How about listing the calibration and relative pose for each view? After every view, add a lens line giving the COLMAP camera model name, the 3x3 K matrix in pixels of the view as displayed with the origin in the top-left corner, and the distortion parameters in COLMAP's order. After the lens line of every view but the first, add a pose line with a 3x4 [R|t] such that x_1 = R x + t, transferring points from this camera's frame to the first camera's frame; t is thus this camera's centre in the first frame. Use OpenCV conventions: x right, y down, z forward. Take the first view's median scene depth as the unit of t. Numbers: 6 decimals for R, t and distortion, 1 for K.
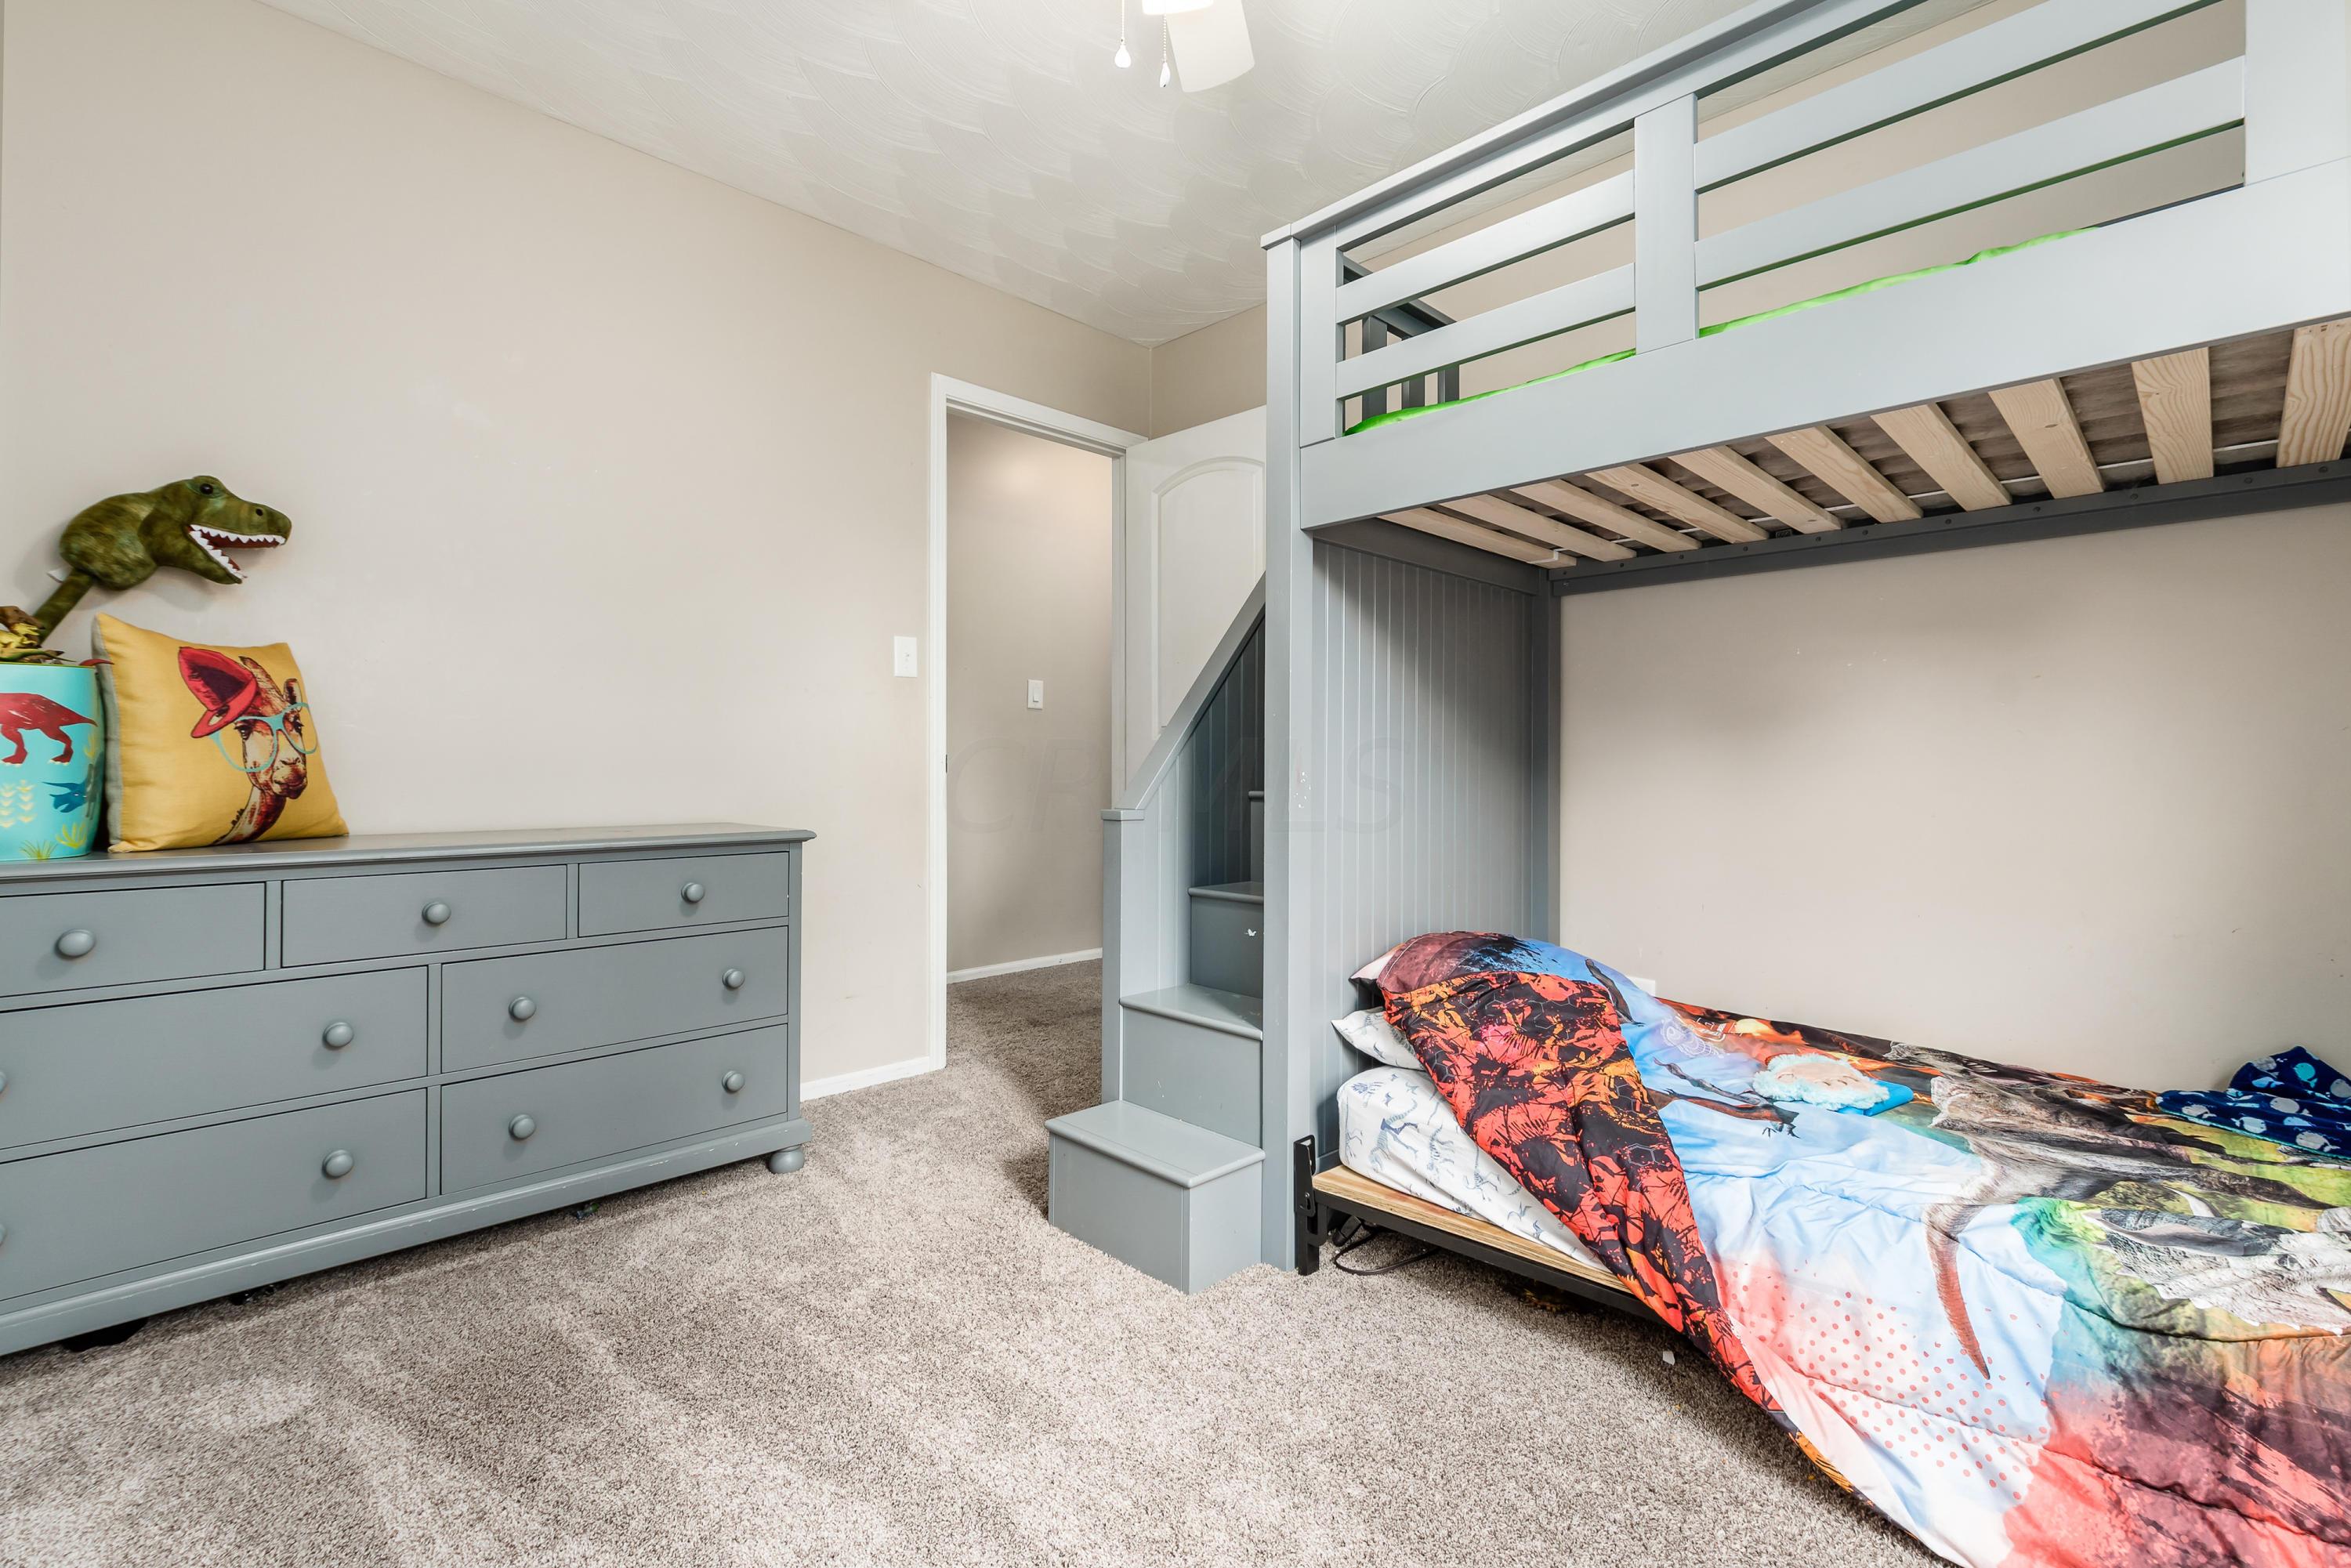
lens RADIAL K [[1044.1, 0, 1180.1], [0, 1044.1, 773.2], [0, 0, 1]] dist [-0.001195, -0.000113]
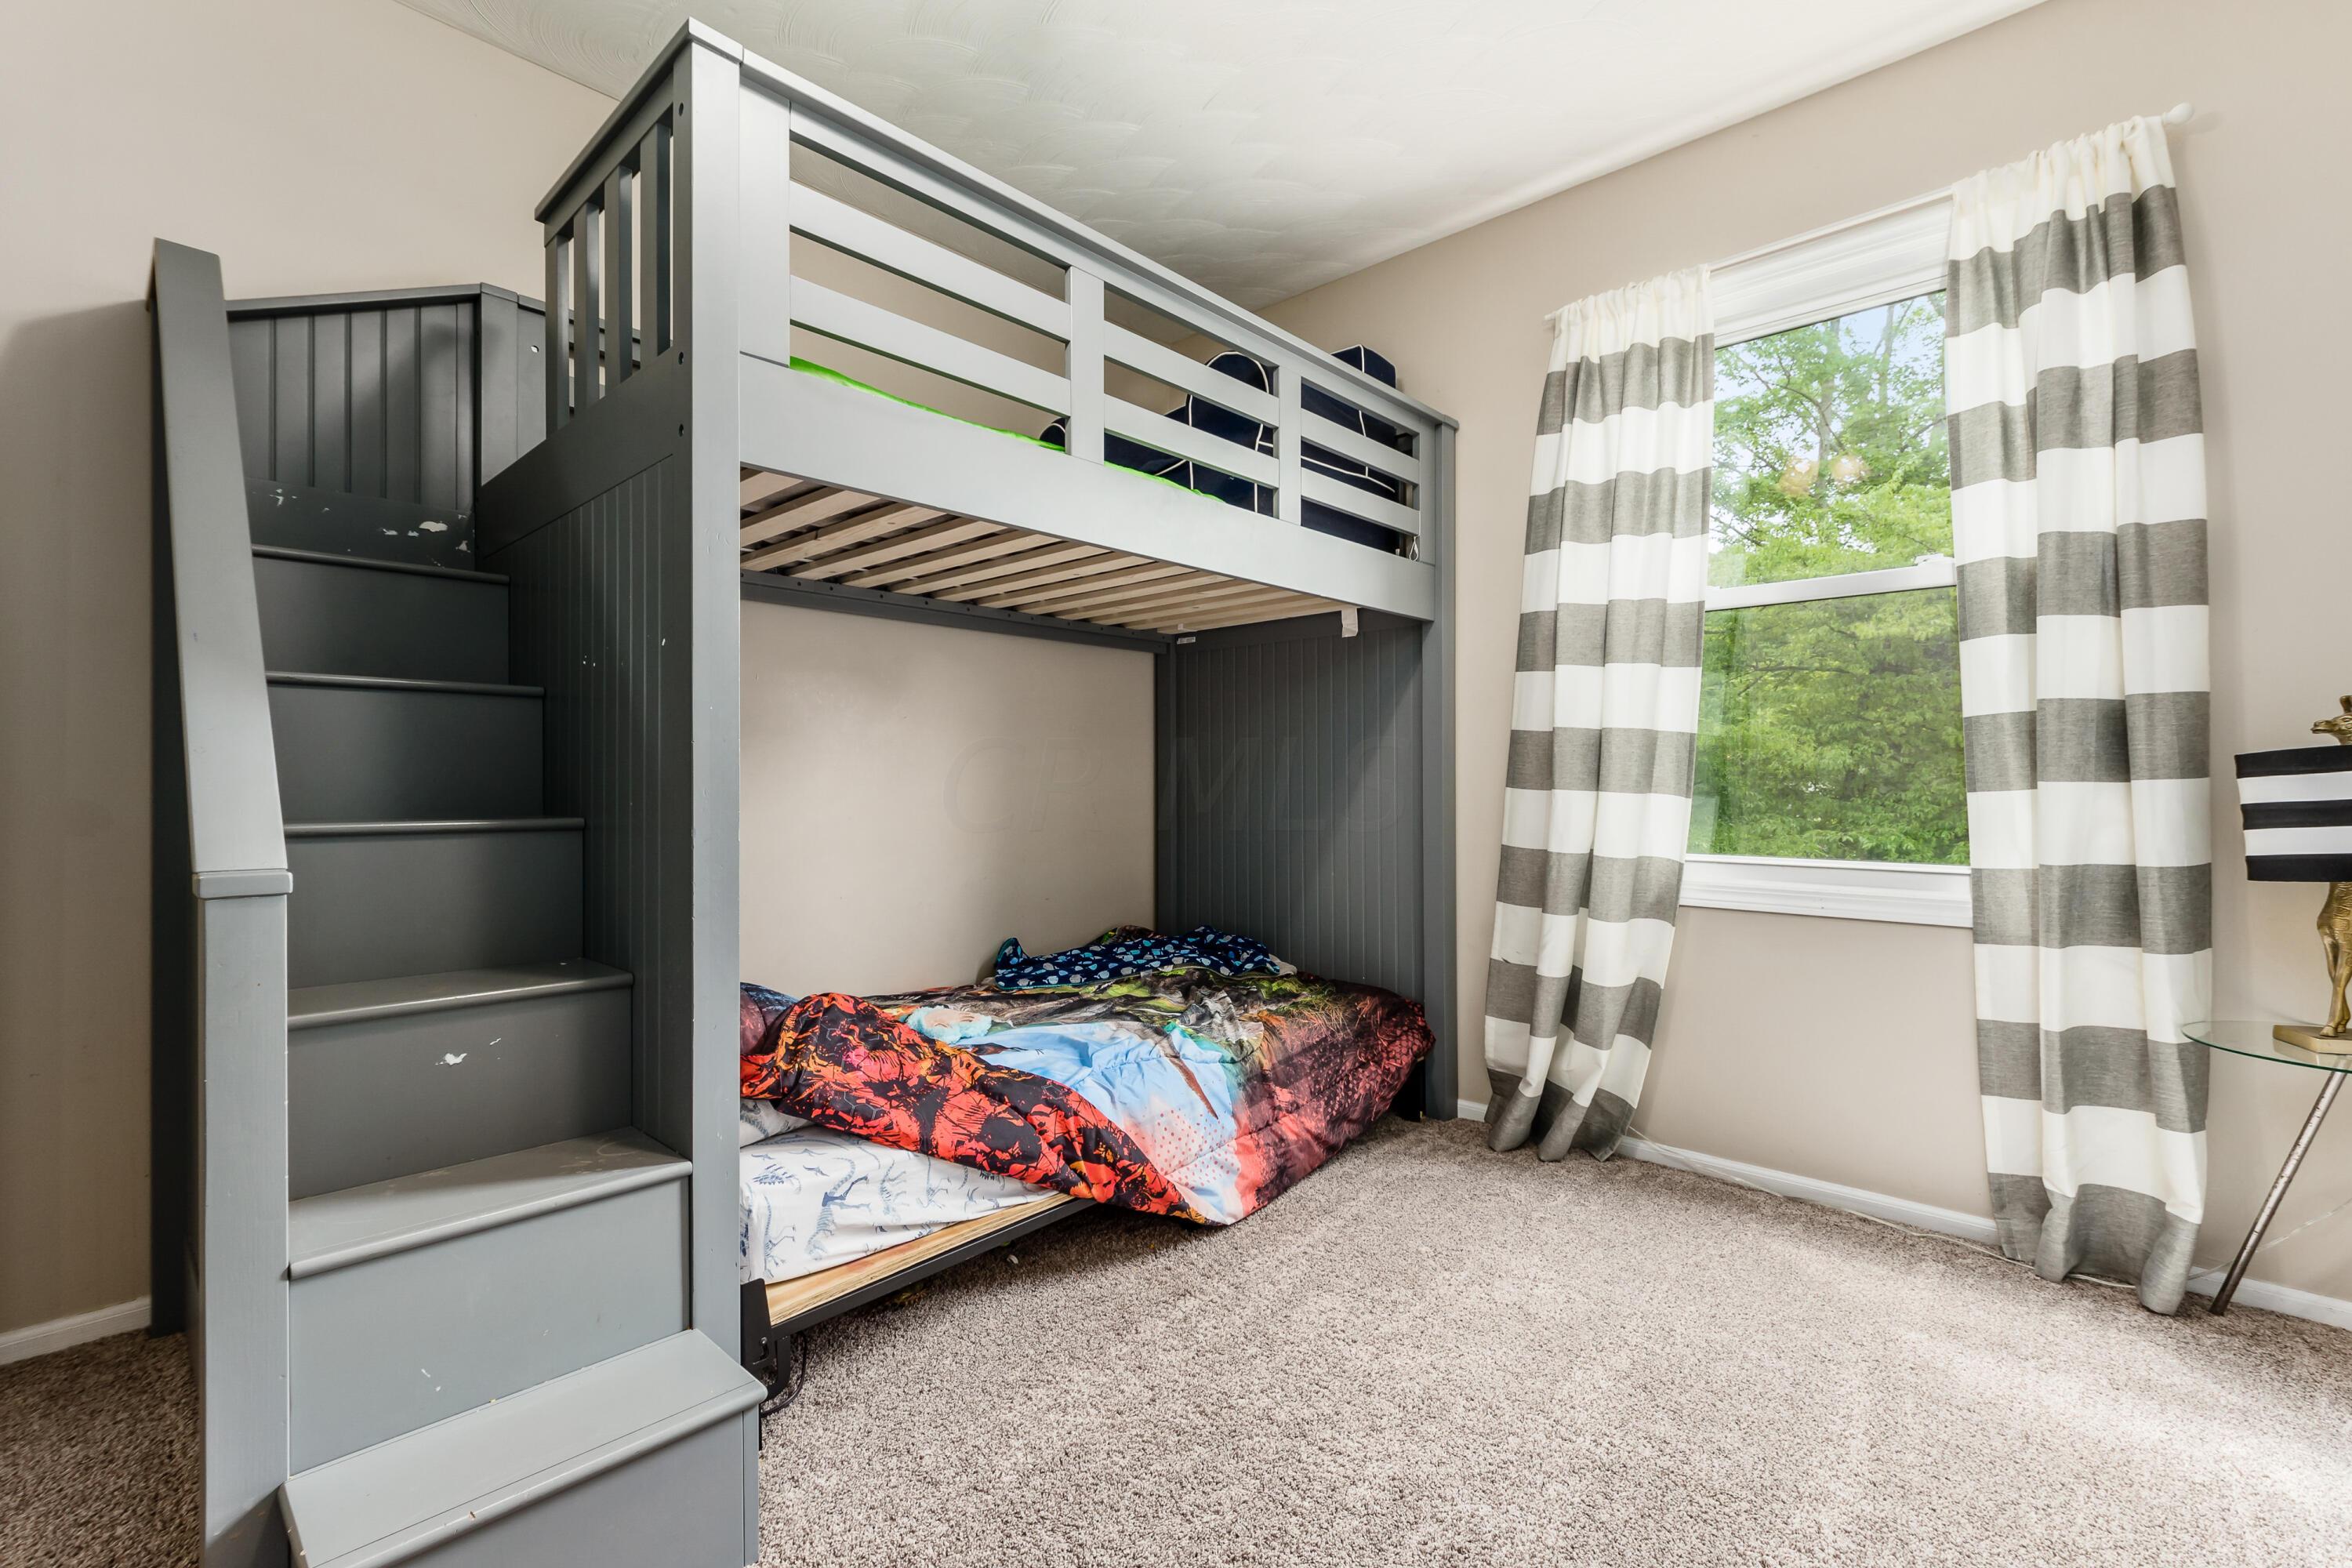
lens RADIAL K [[1044.6, 0, 1180.6], [0, 1044.6, 773.2], [0, 0, 1]] dist [-0.001195, -0.000113]
pose [[-0.051555, 0.001876, 0.998668, -0.803602], [0.000618, 0.999998, -0.001847, -0.011746], [-0.998670, 0.000522, -0.051556, 0.902104]]
